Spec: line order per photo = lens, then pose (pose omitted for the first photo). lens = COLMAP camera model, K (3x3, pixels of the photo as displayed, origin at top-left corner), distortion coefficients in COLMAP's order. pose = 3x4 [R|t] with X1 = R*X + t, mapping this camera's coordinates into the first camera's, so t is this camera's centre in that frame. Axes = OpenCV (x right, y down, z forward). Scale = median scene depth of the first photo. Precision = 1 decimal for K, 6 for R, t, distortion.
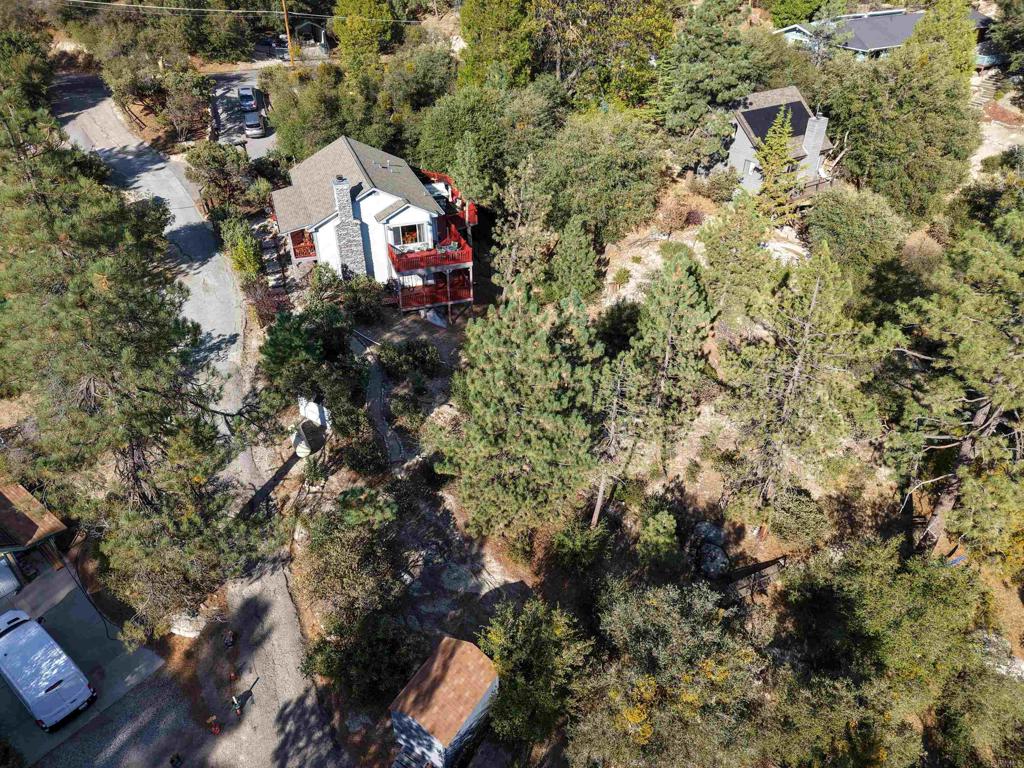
lens RADIAL K [[680.4, 0, 512.0], [0, 680.4, 384.0], [0, 0, 1]] dist [0.020194, -0.015989]
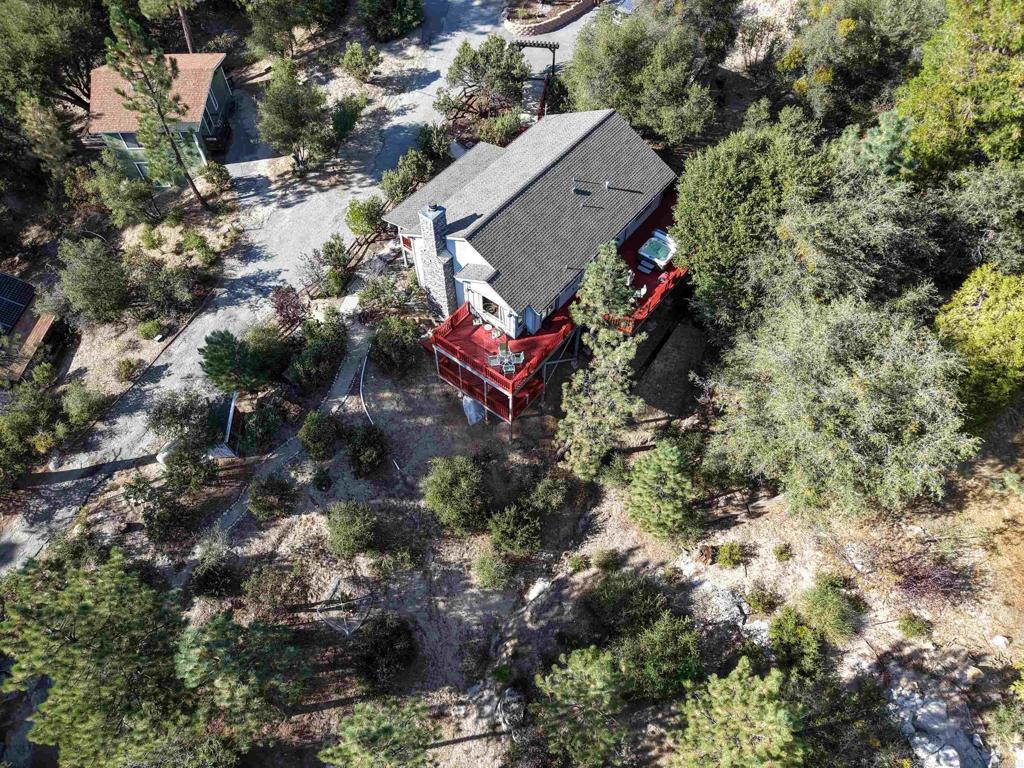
lens RADIAL K [[691.3, 0, 511.9], [0, 691.3, 377.0], [0, 0, 1]] dist [0.019332, -0.016694]
pose [[0.532142, 0.688613, -0.492582, 0.288181], [-0.478151, 0.724565, 0.496364, -0.556480], [0.698711, -0.028608, 0.714832, 0.479006]]
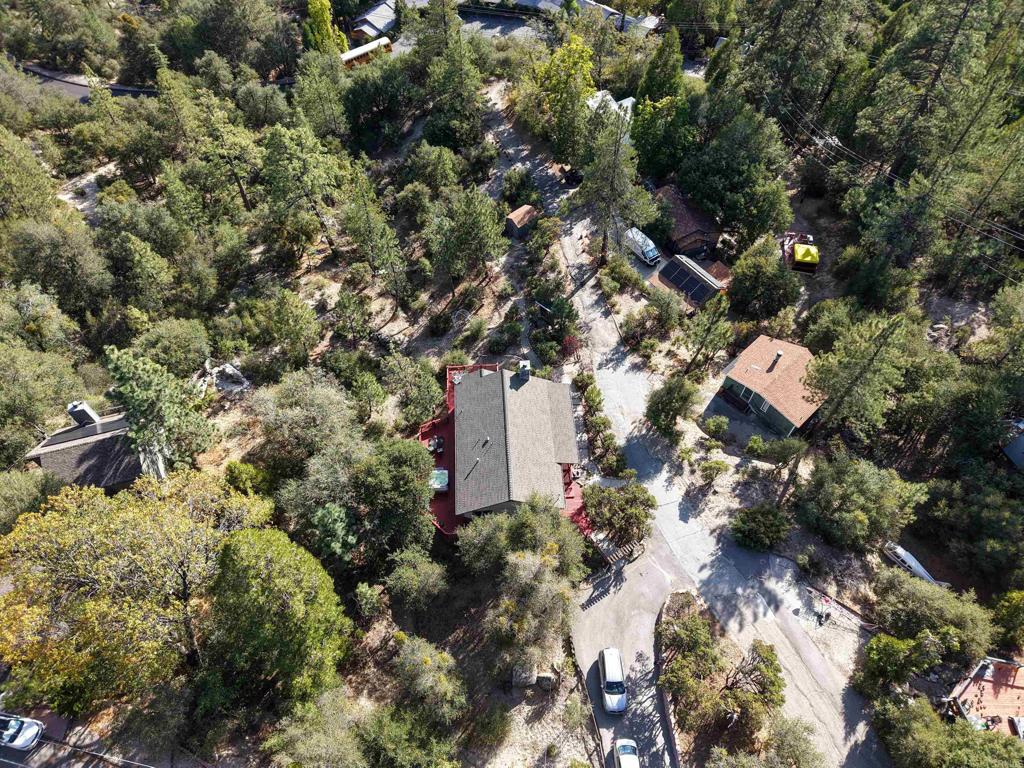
lens RADIAL K [[680.4, 0, 512.0], [0, 680.4, 384.0], [0, 0, 1]] dist [0.020194, -0.015989]
pose [[-0.958661, -0.234365, 0.161374, -0.439551], [0.162016, 0.016640, 0.986648, -1.622228], [-0.233921, 0.972006, 0.022018, 0.960878]]
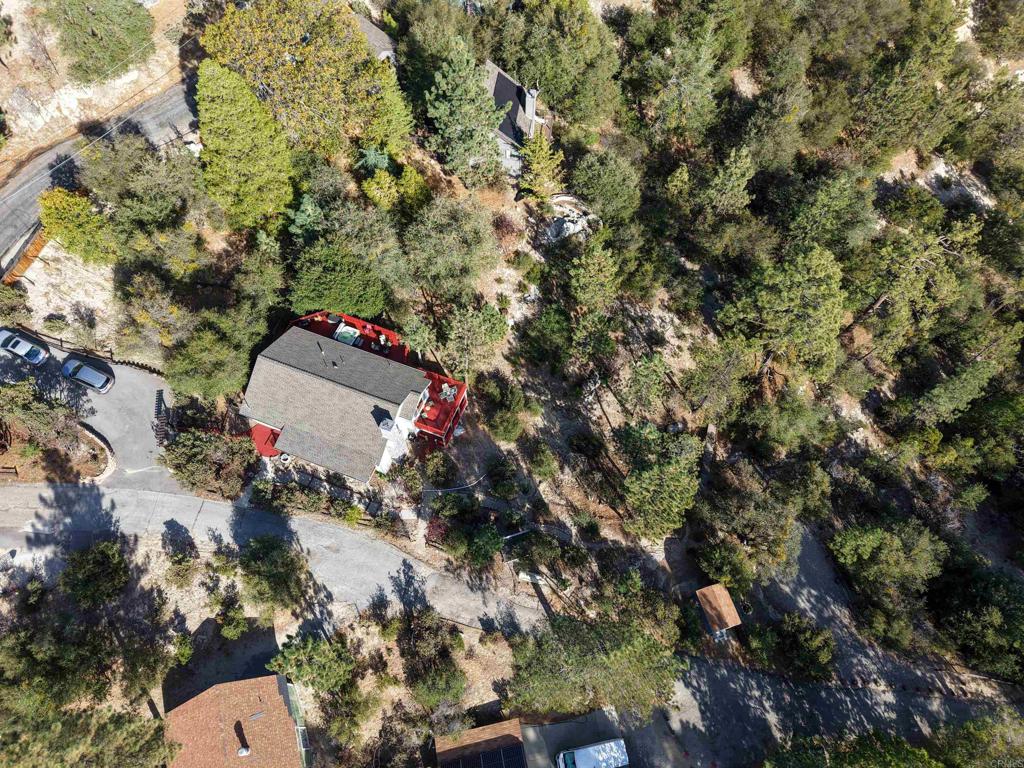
lens RADIAL K [[680.4, 0, 512.0], [0, 680.4, 384.0], [0, 0, 1]] dist [0.020194, -0.015989]
pose [[0.657446, -0.672665, 0.339537, -0.448044], [0.426794, 0.703796, 0.567907, -0.912882], [-0.620976, -0.228456, 0.749797, -0.064550]]
